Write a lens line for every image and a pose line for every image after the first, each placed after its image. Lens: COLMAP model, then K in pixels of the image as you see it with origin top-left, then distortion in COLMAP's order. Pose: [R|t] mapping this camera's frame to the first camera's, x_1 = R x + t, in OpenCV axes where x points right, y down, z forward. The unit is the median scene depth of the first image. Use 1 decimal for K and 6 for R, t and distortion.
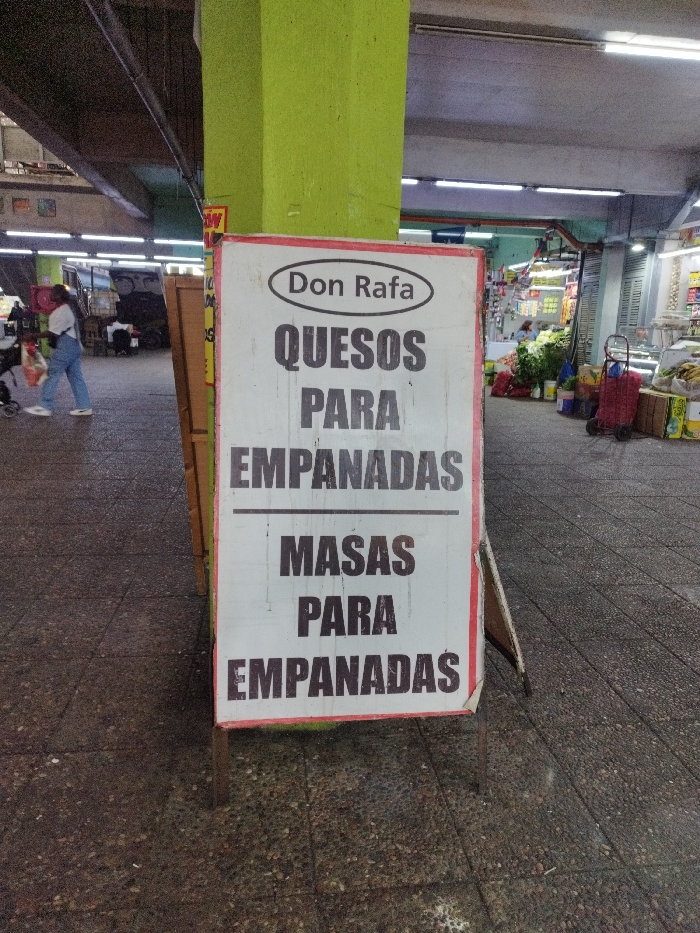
lens RADIAL K [[664.1, 0, 351.9], [0, 664.1, 464.9], [0, 0, 1]] dist [0.036539, -0.045342]
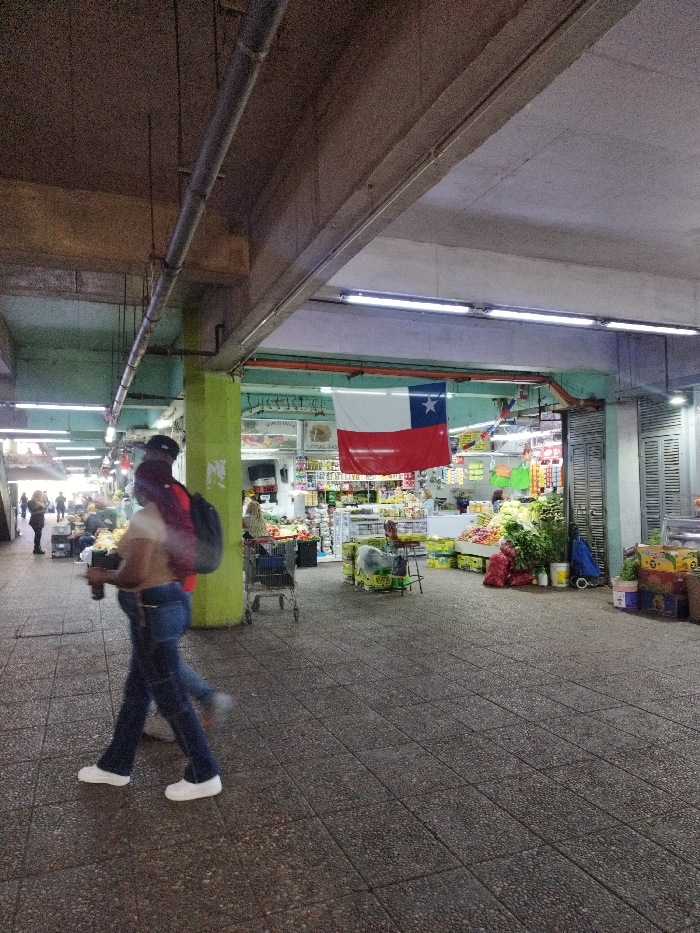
lens RADIAL K [[664.1, 0, 349.4], [0, 664.1, 466.3], [0, 0, 1]] dist [0.036539, -0.045342]
pose [[0.966927, -0.037438, 0.252291, -0.141702], [0.098678, 0.967048, -0.234692, -0.075615], [-0.235191, 0.251825, 0.938759, 0.279163]]
